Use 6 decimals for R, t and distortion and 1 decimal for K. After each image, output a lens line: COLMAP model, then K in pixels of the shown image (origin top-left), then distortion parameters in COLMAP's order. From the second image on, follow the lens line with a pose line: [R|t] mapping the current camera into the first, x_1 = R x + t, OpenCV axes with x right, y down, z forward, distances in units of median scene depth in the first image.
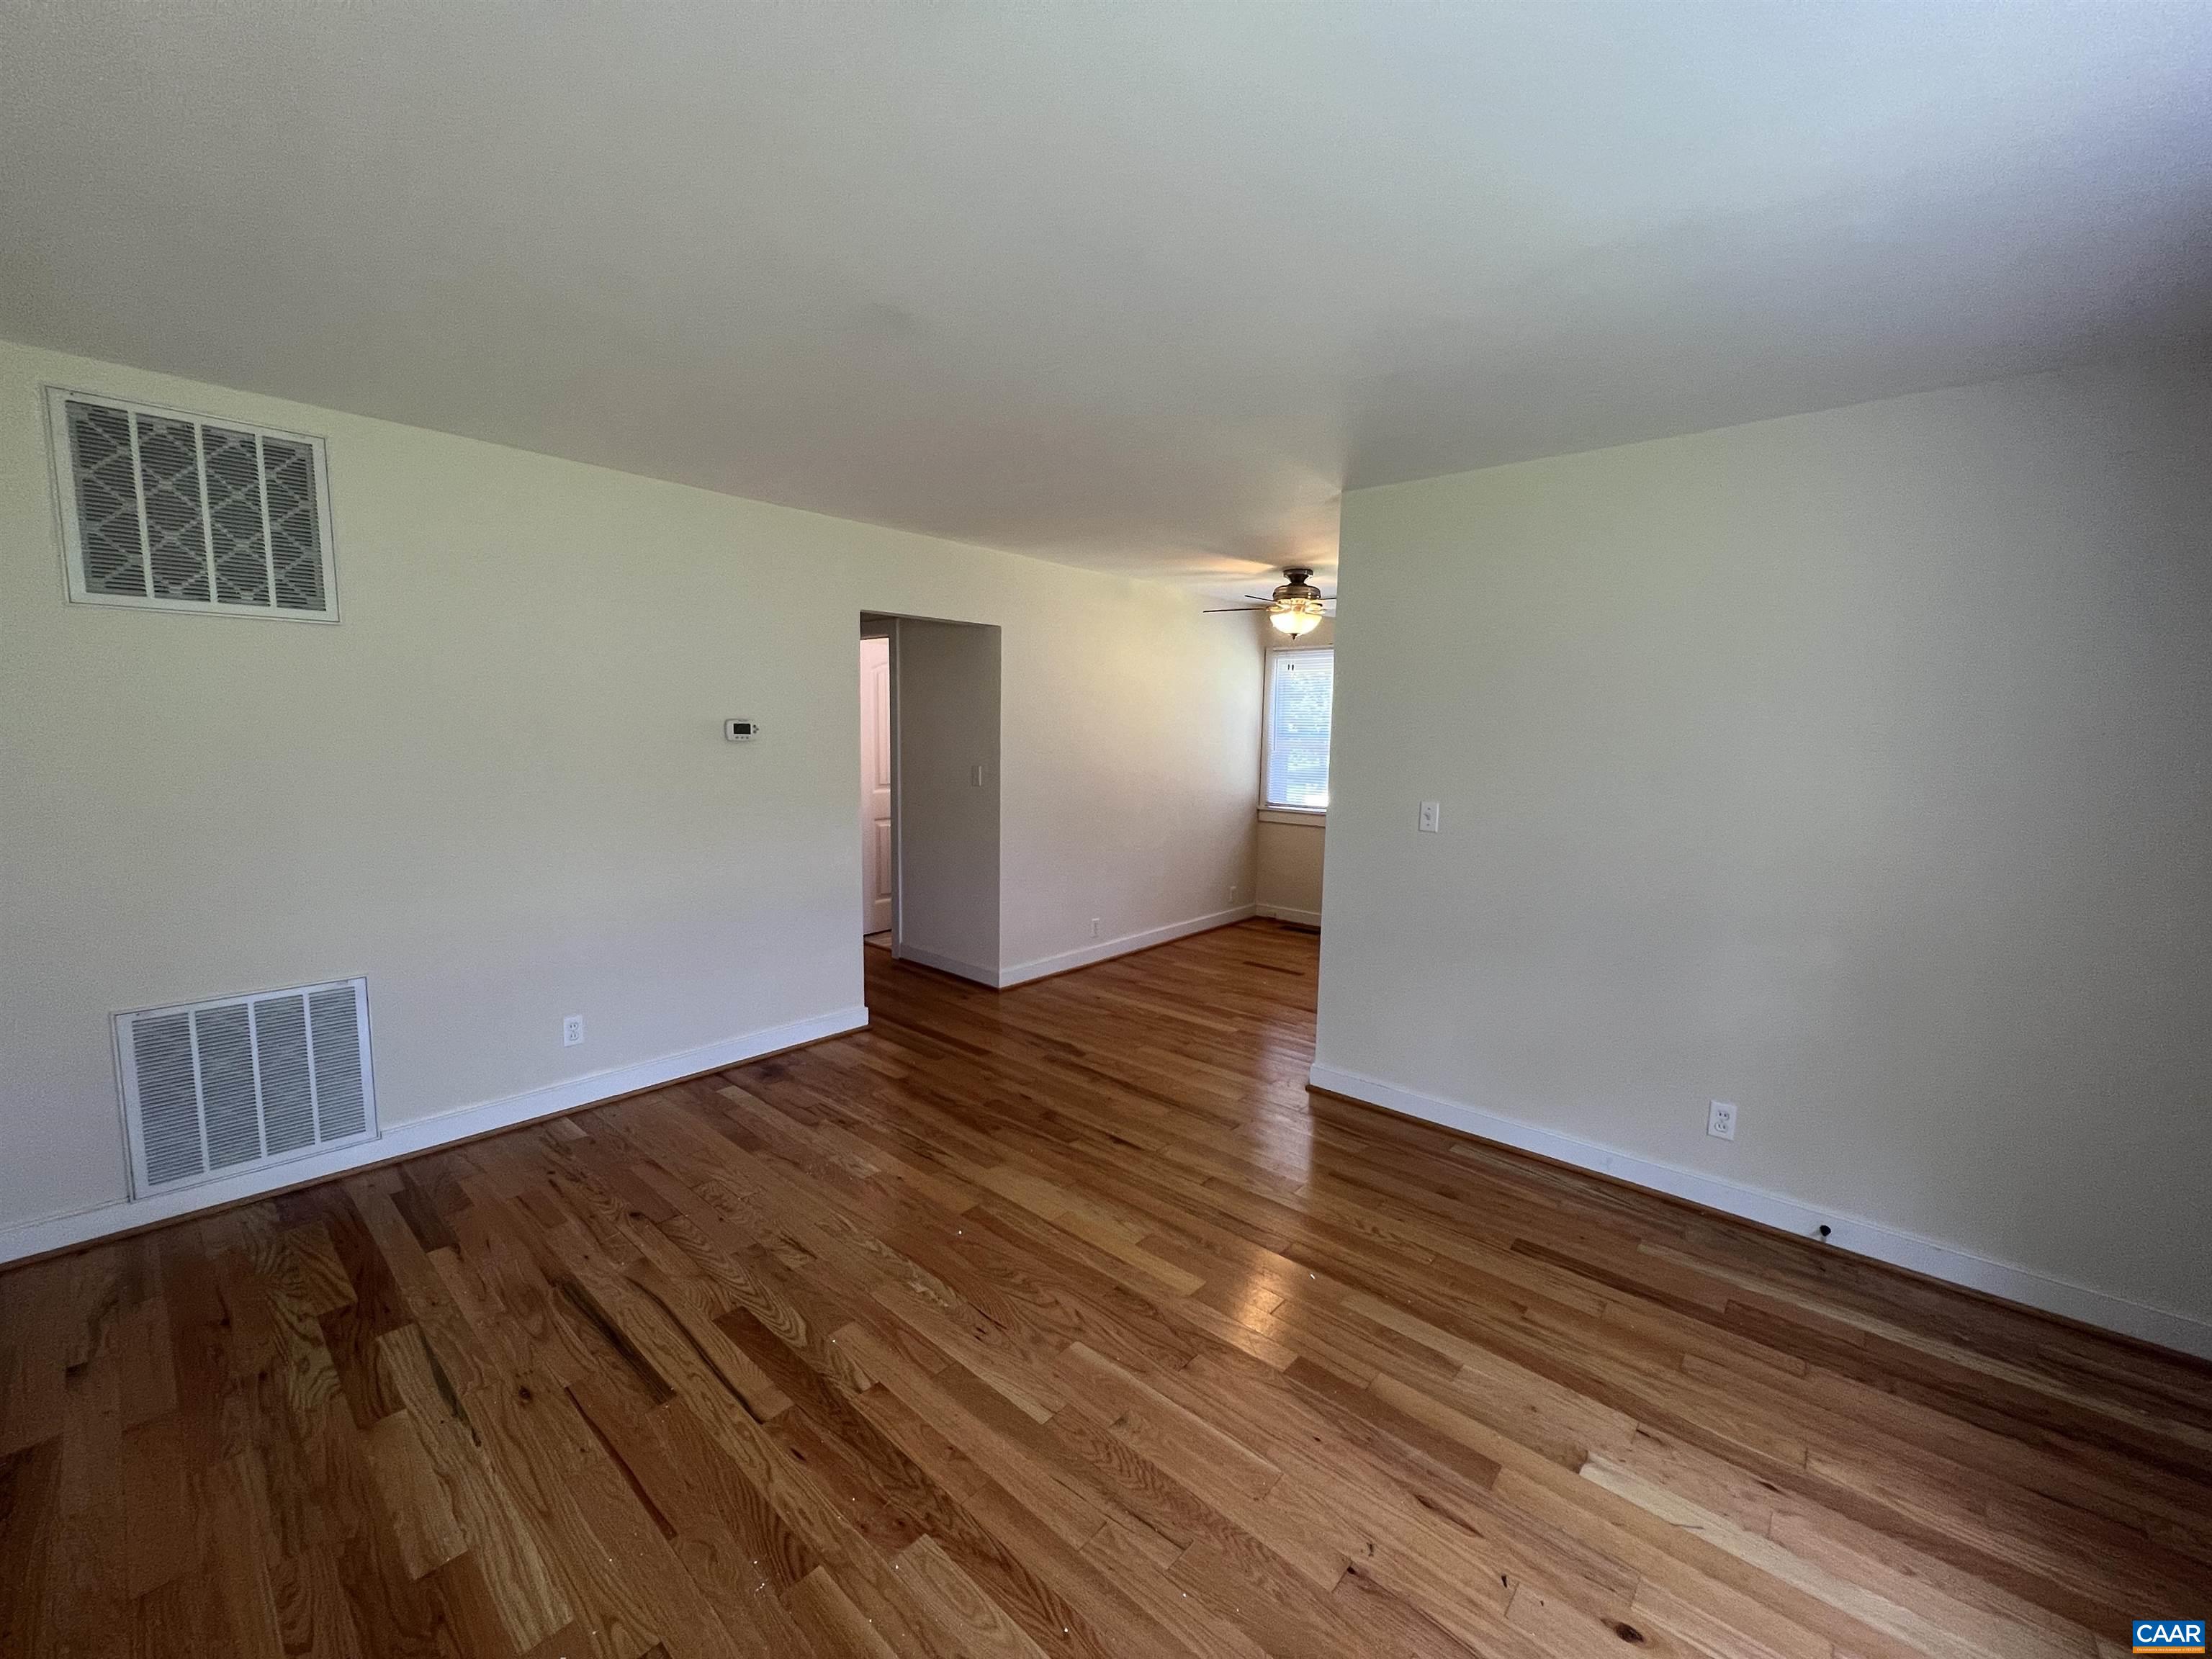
lens RADIAL K [[890.9, 0, 1106.0], [0, 890.9, 829.2], [0, 0, 1]] dist [-0.000237, 0.000692]
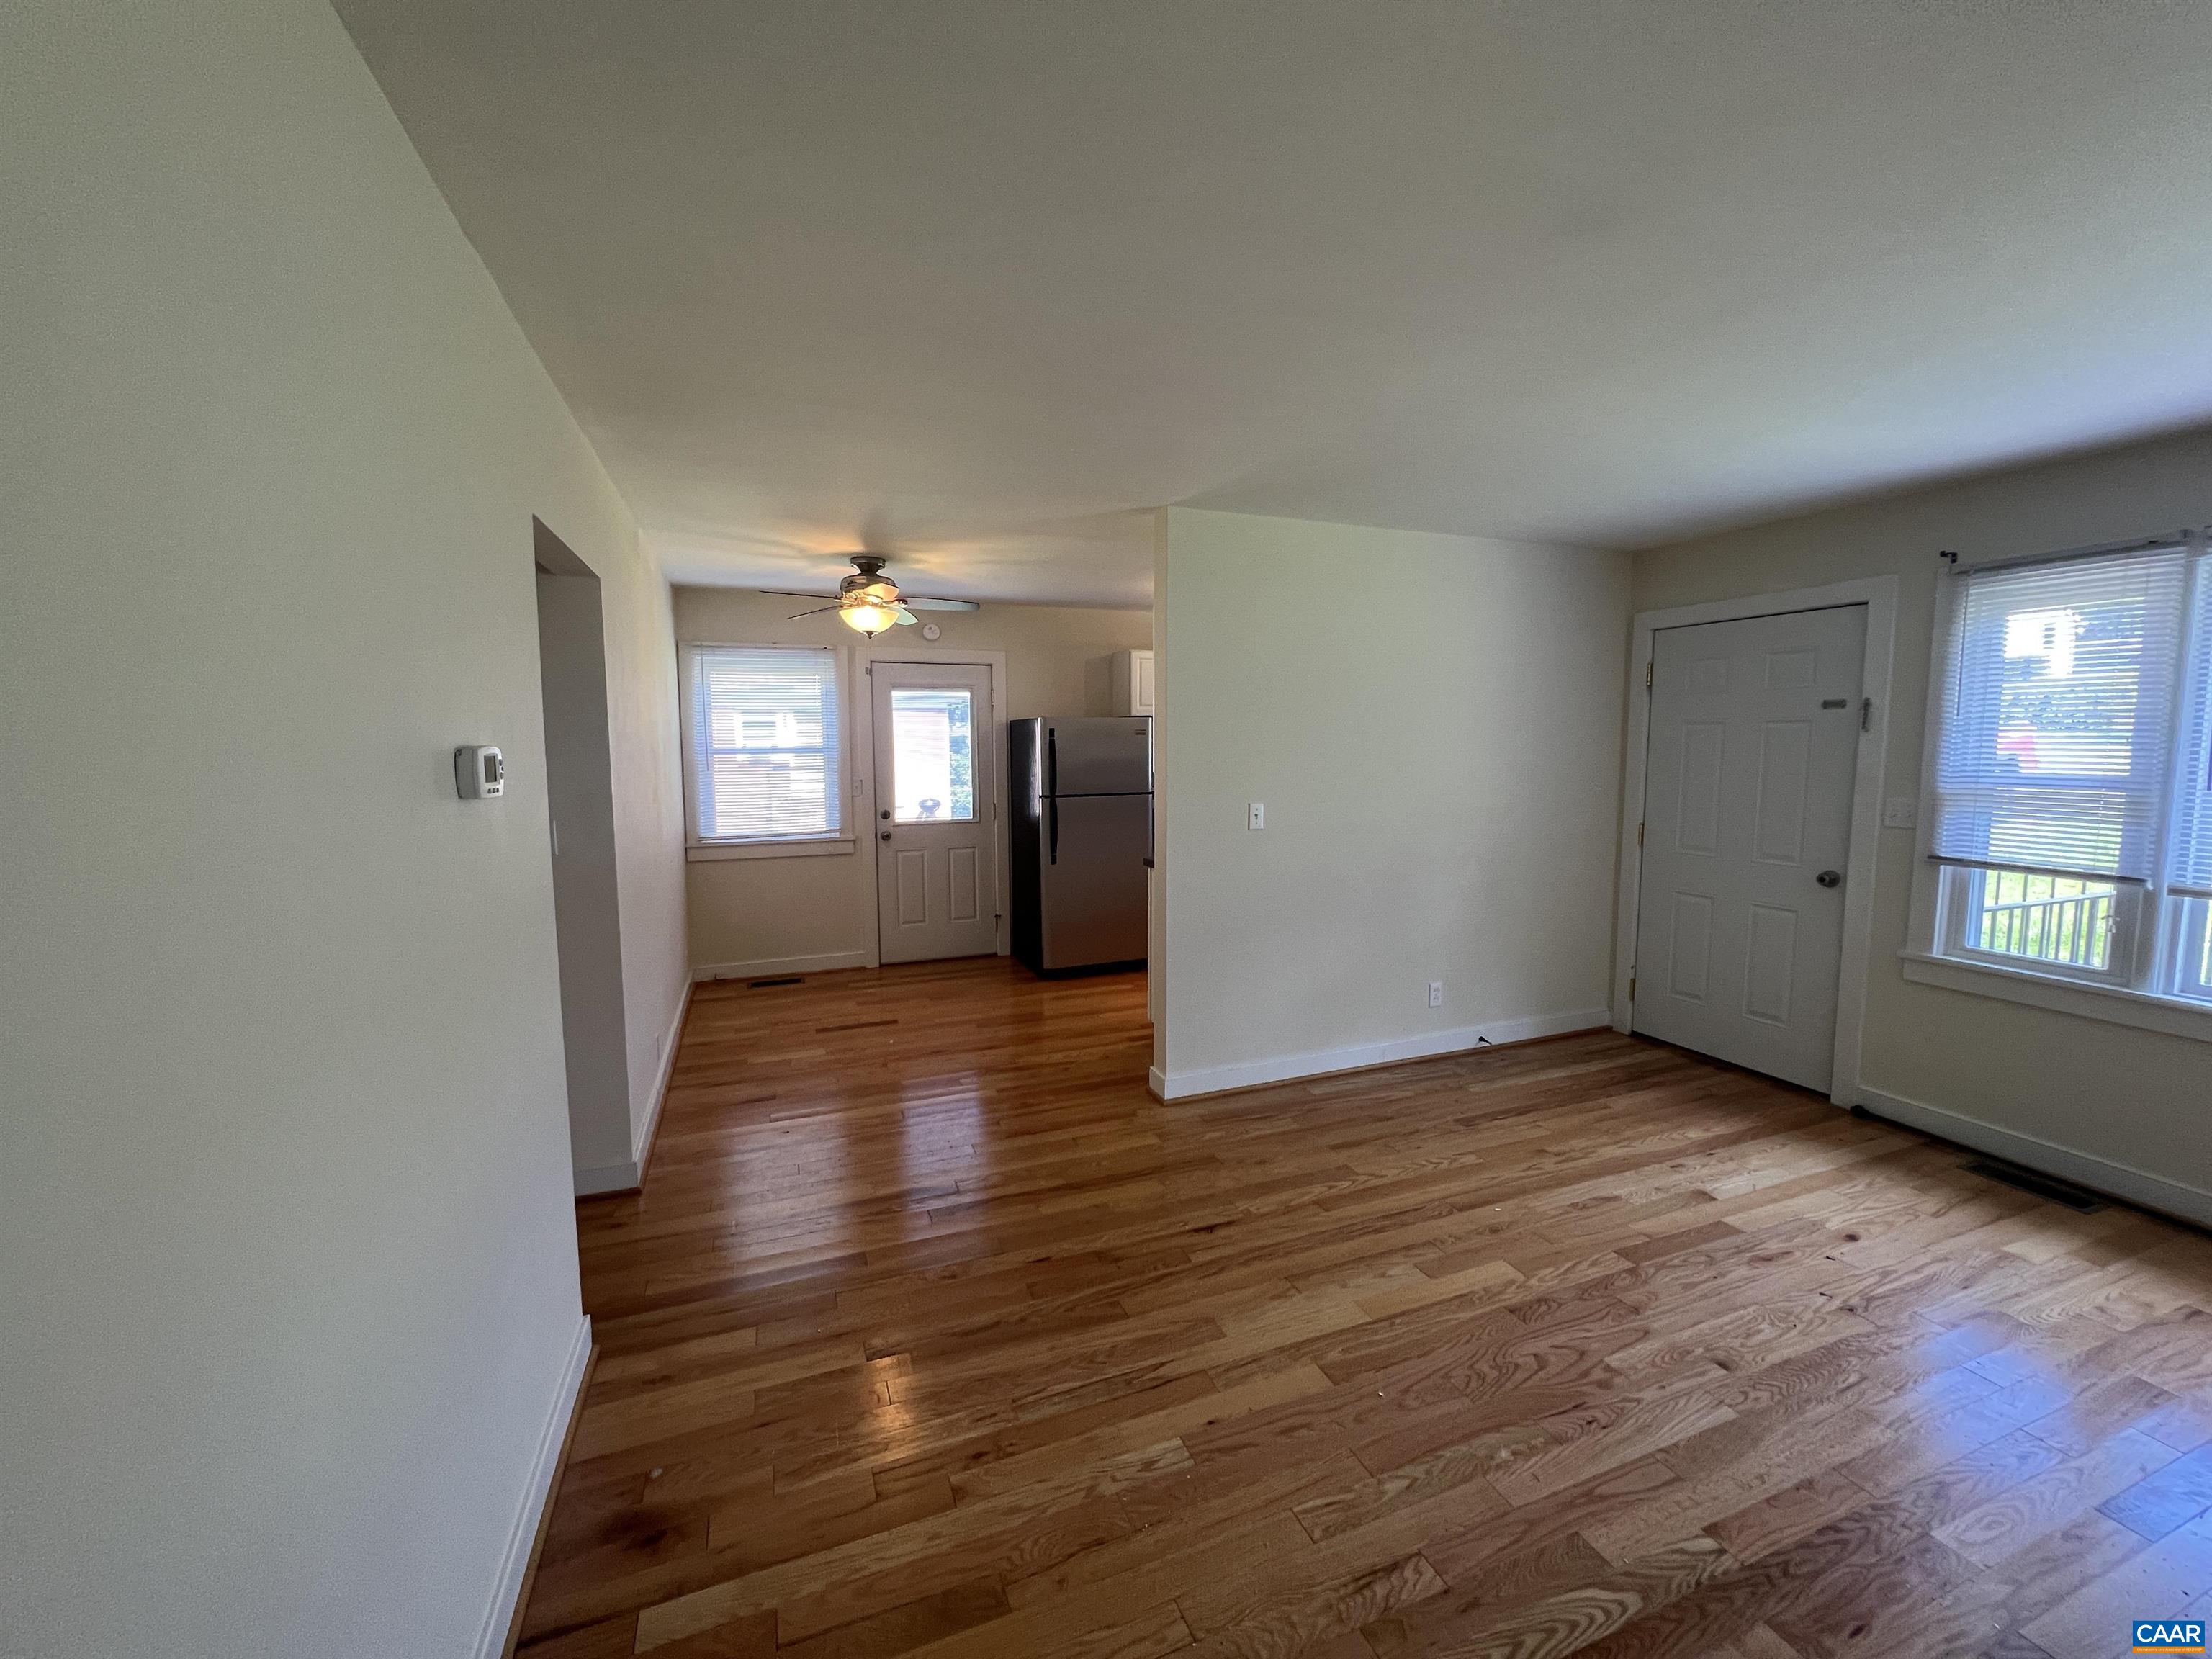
lens RADIAL K [[890.9, 0, 1105.7], [0, 890.9, 820.9], [0, 0, 1]] dist [-0.000237, 0.000692]
pose [[0.455377, -0.097987, 0.884890, -0.899325], [0.115501, 0.992027, 0.050412, -0.108530], [-0.882775, 0.079250, 0.463064, 0.801597]]
